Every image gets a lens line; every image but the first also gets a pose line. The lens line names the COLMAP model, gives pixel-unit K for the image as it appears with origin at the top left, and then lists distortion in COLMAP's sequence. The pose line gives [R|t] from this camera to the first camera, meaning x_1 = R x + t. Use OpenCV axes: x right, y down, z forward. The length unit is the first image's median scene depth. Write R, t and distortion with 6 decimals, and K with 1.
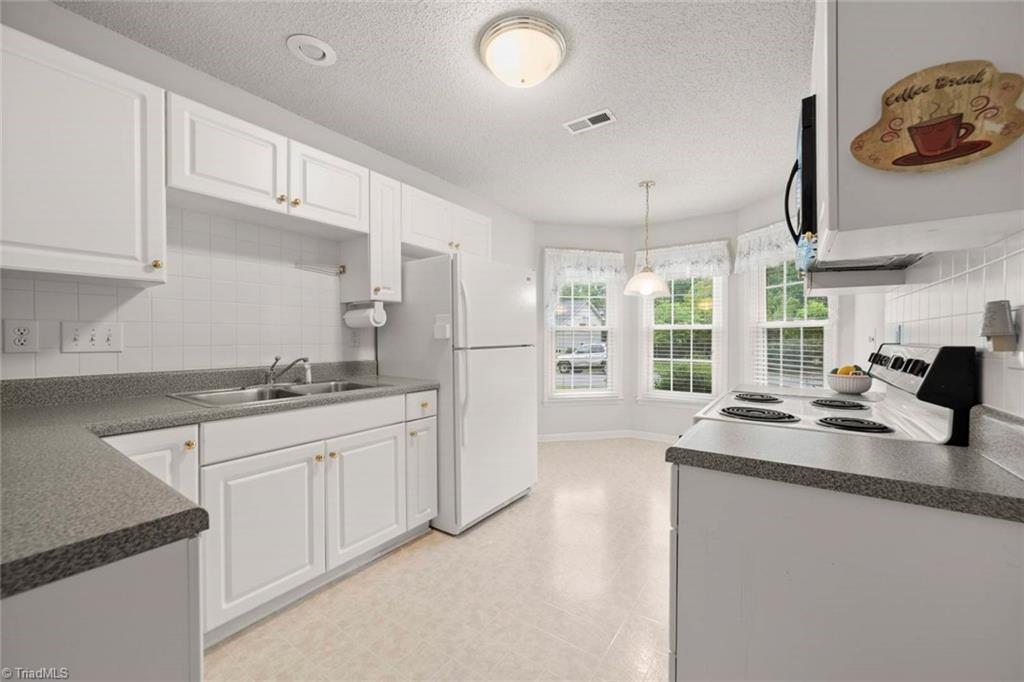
lens RADIAL K [[400.8, 0, 521.4], [0, 400.8, 338.4], [0, 0, 1]] dist [-0.028309, 0.009705]
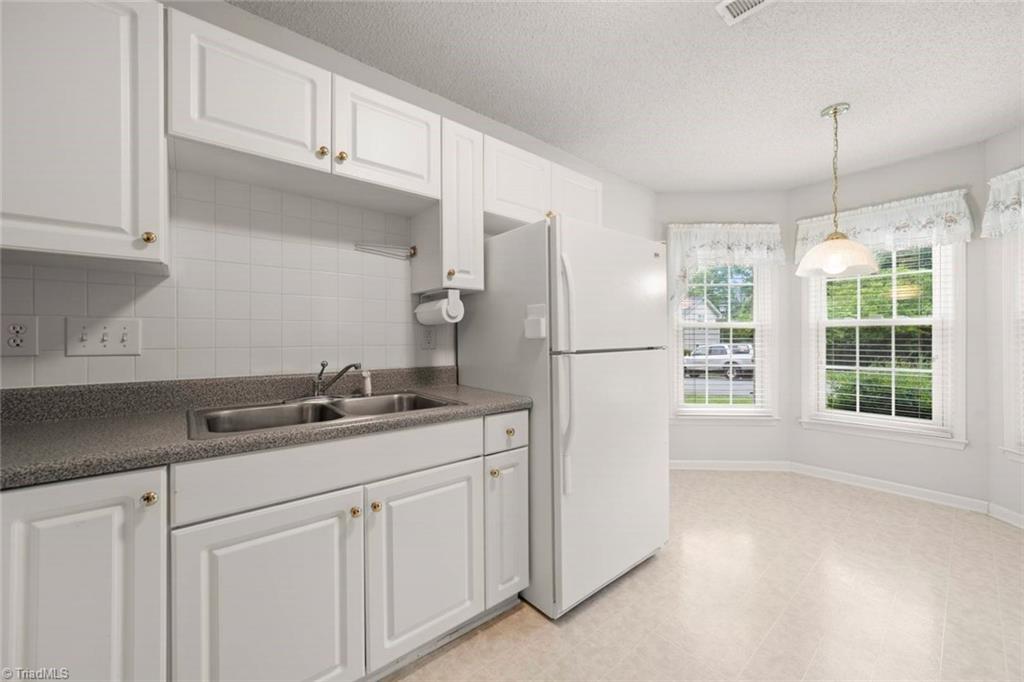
lens RADIAL K [[400.8, 0, 521.4], [0, 400.8, 338.4], [0, 0, 1]] dist [-0.028309, 0.009705]
pose [[0.966934, -0.001844, -0.255020, -0.040810], [0.001240, 0.999996, -0.002526, 0.002308], [0.255024, 0.002126, 0.966932, 0.302998]]
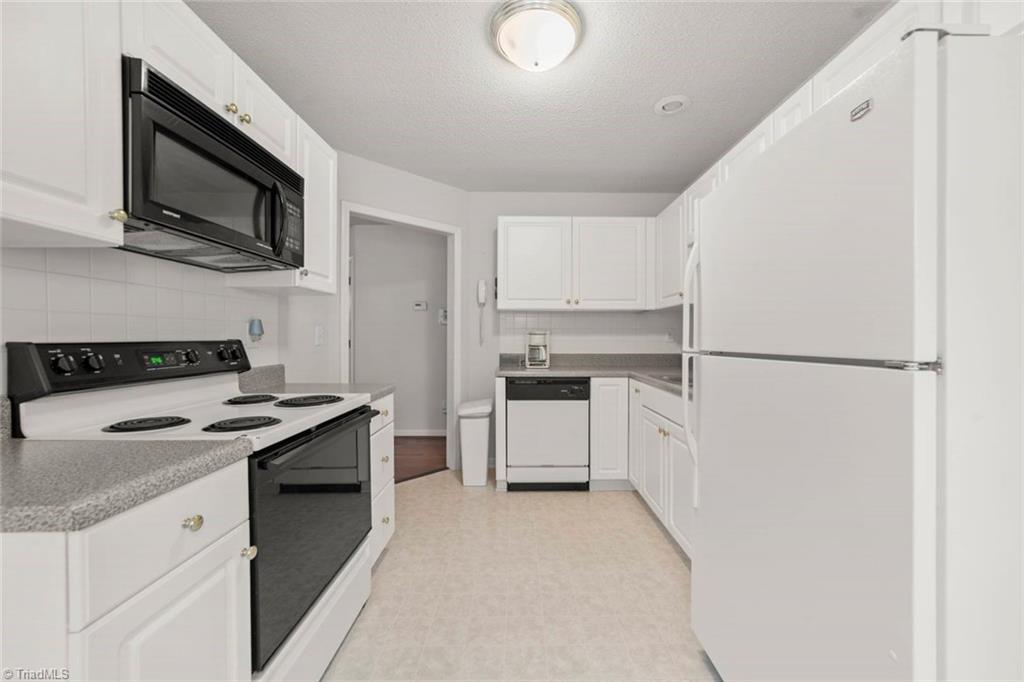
lens RADIAL K [[400.8, 0, 521.4], [0, 400.8, 338.4], [0, 0, 1]] dist [-0.028309, 0.009705]
pose [[-0.814510, 0.004726, -0.580130, 0.435328], [-0.003103, 0.999917, 0.012503, -0.001060], [0.580141, 0.011984, -0.814428, 1.318606]]
